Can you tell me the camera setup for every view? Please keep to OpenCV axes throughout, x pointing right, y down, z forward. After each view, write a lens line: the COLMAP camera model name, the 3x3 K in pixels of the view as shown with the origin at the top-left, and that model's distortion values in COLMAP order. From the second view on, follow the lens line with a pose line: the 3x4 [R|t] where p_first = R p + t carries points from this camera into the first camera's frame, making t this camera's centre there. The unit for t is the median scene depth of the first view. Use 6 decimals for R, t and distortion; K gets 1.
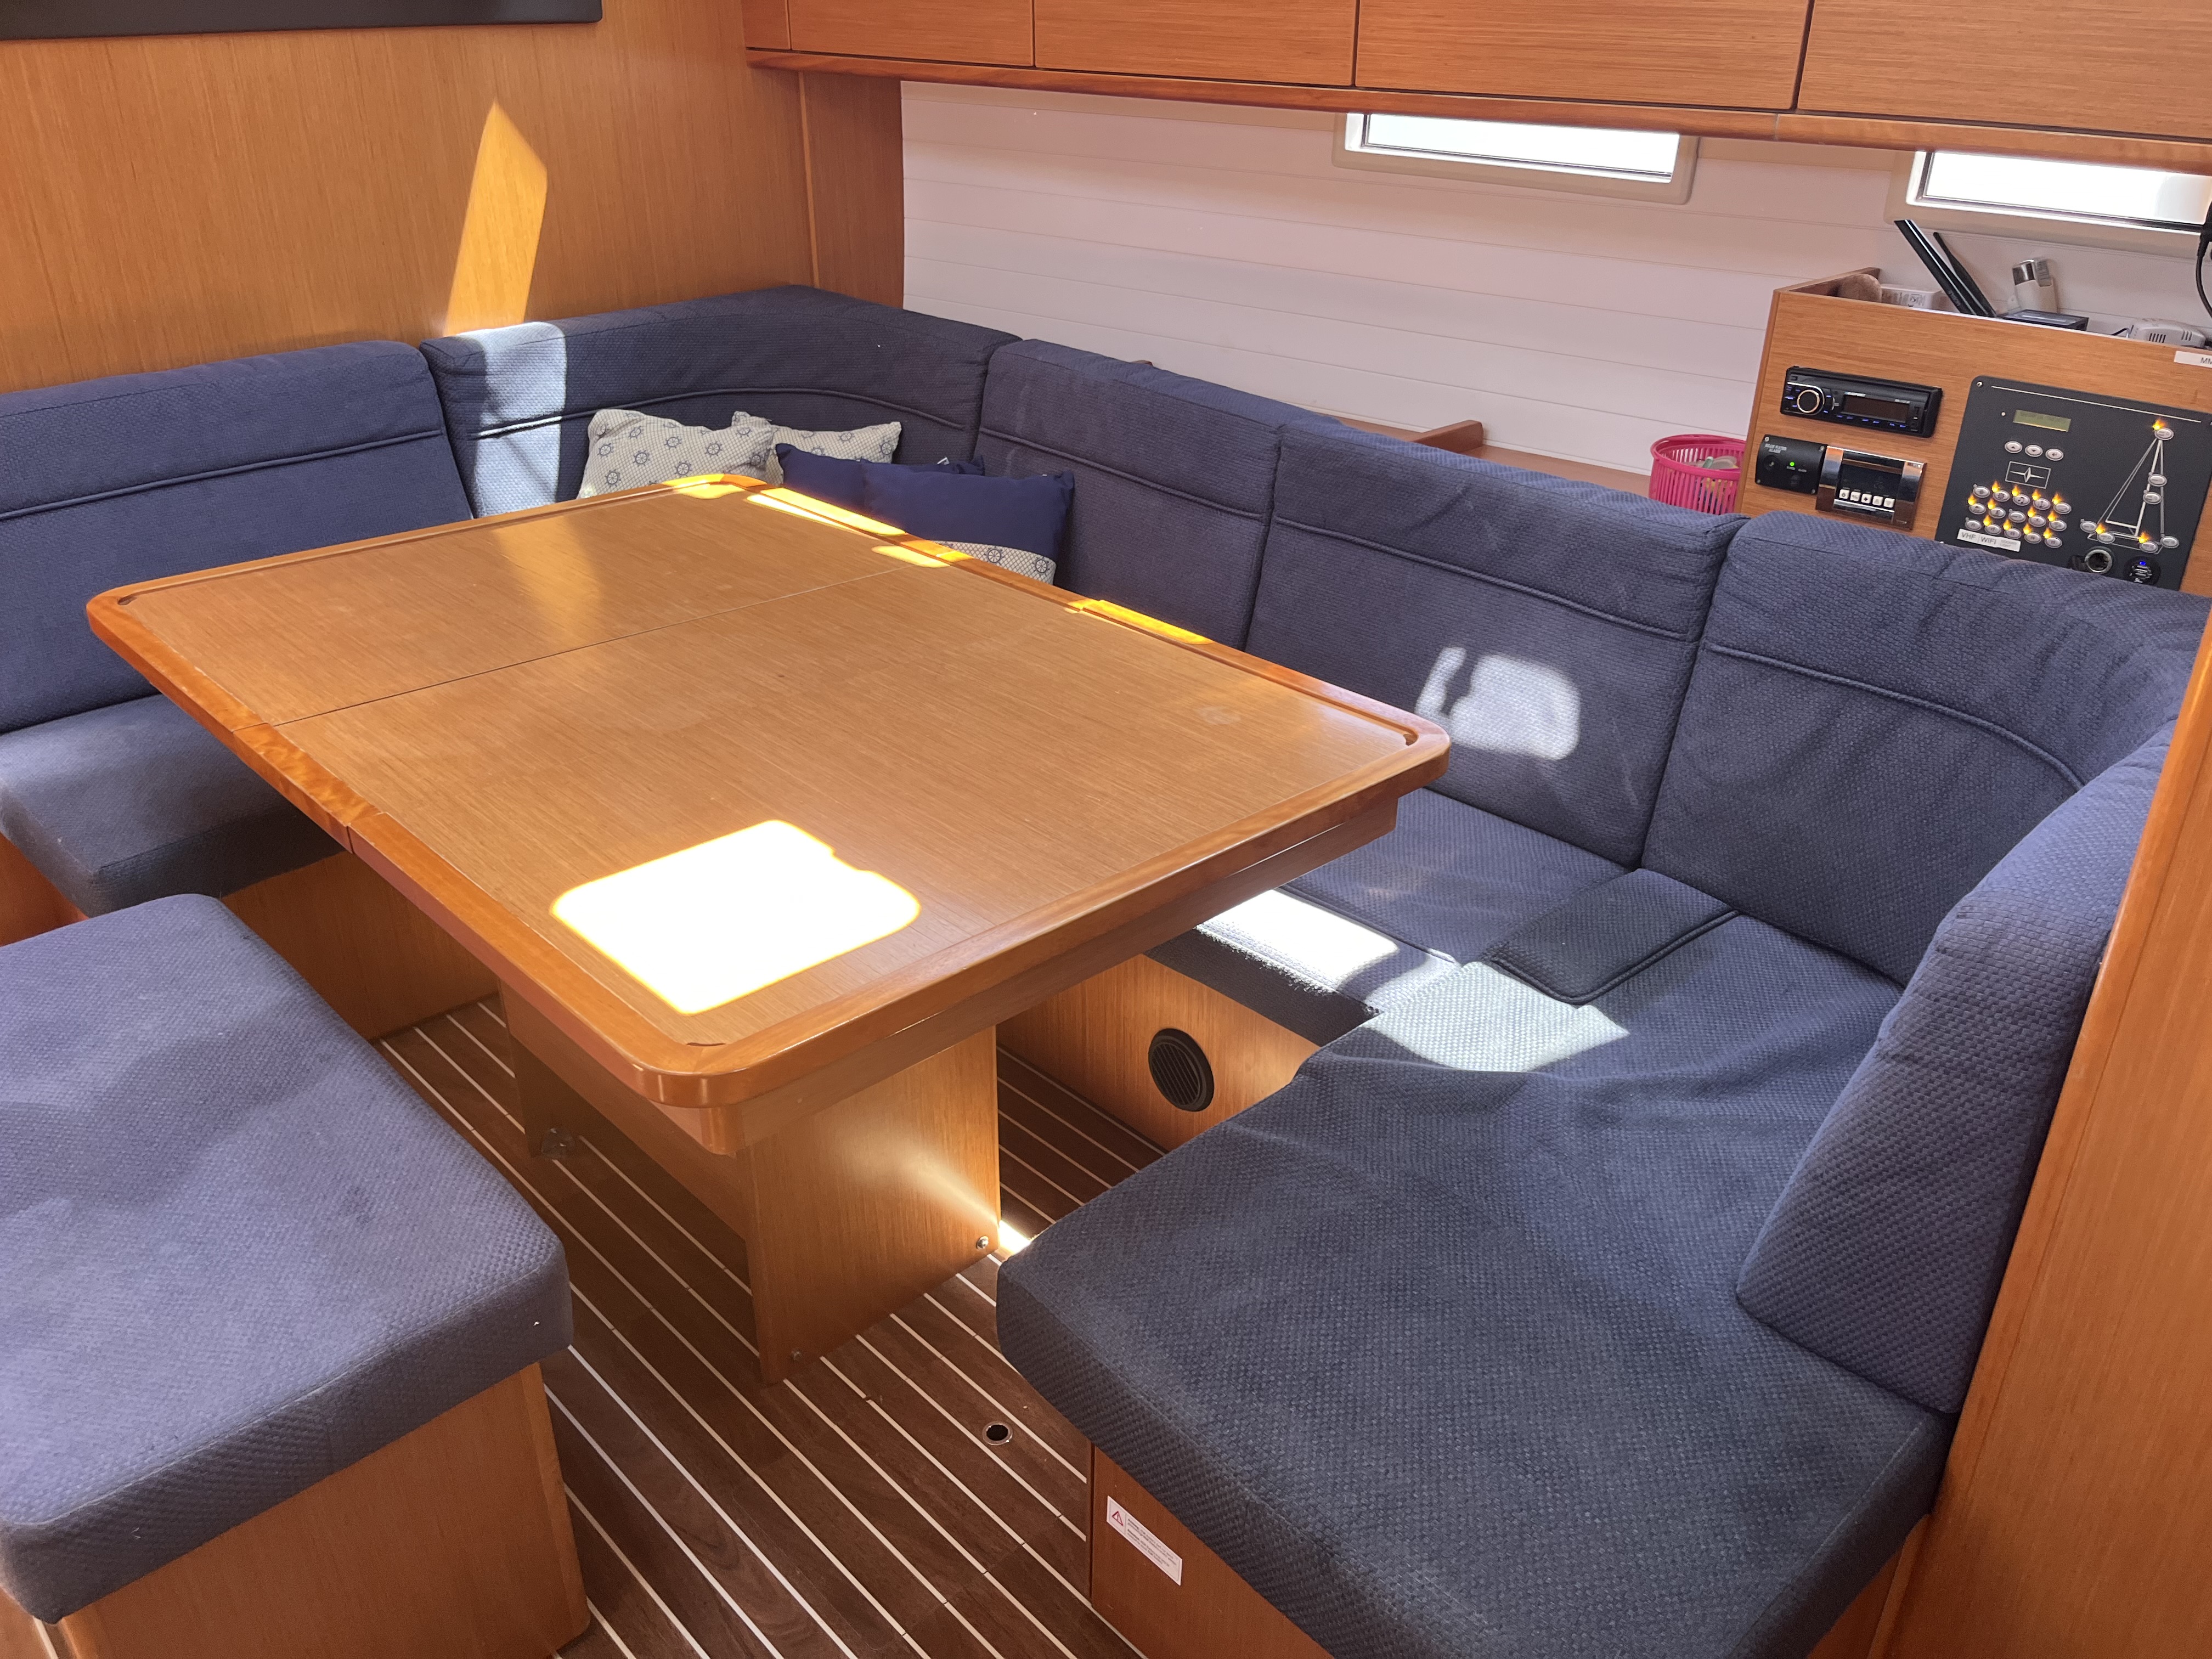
lens RADIAL K [[1669.2, 0, 1123.5], [0, 1669.2, 820.7], [0, 0, 1]] dist [0.072985, -0.103408]
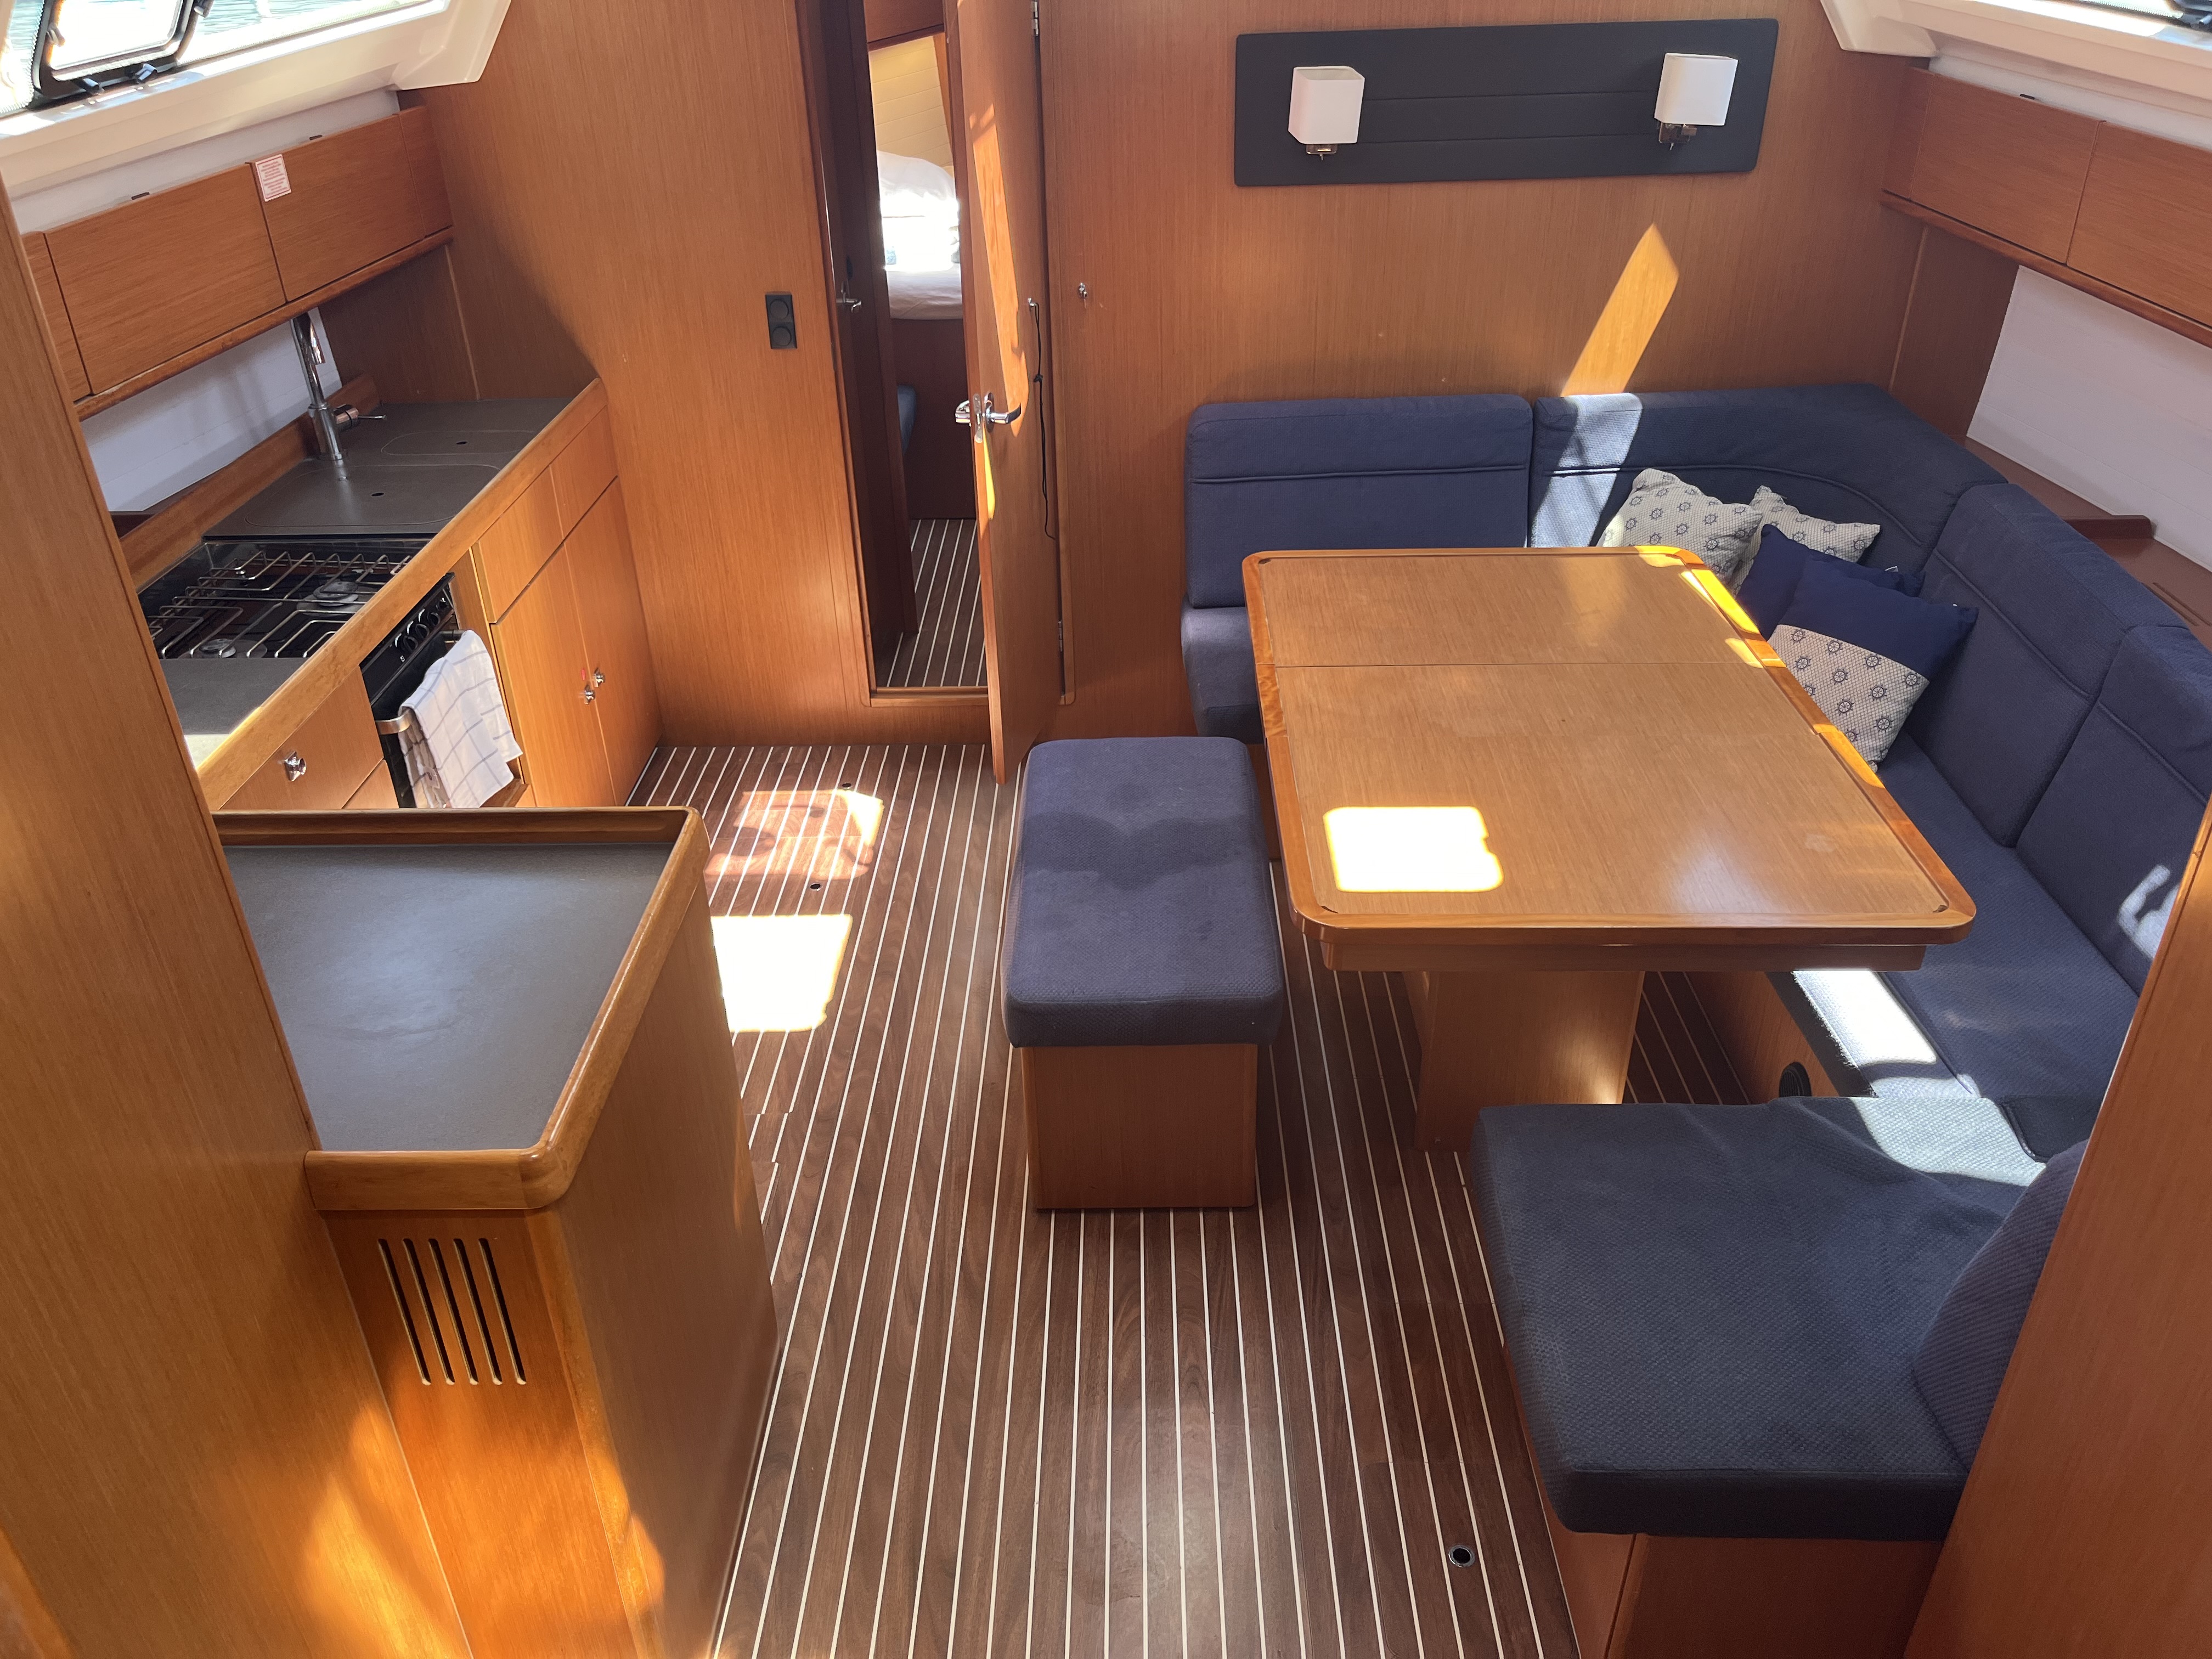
lens RADIAL K [[1669.2, 0, 1123.5], [0, 1669.2, 820.7], [0, 0, 1]] dist [0.072985, -0.103408]
pose [[0.725512, 0.326998, -0.605561, 0.319637], [-0.292969, 0.942946, 0.158182, -0.087384], [0.622737, 0.062648, 0.779919, -0.293662]]
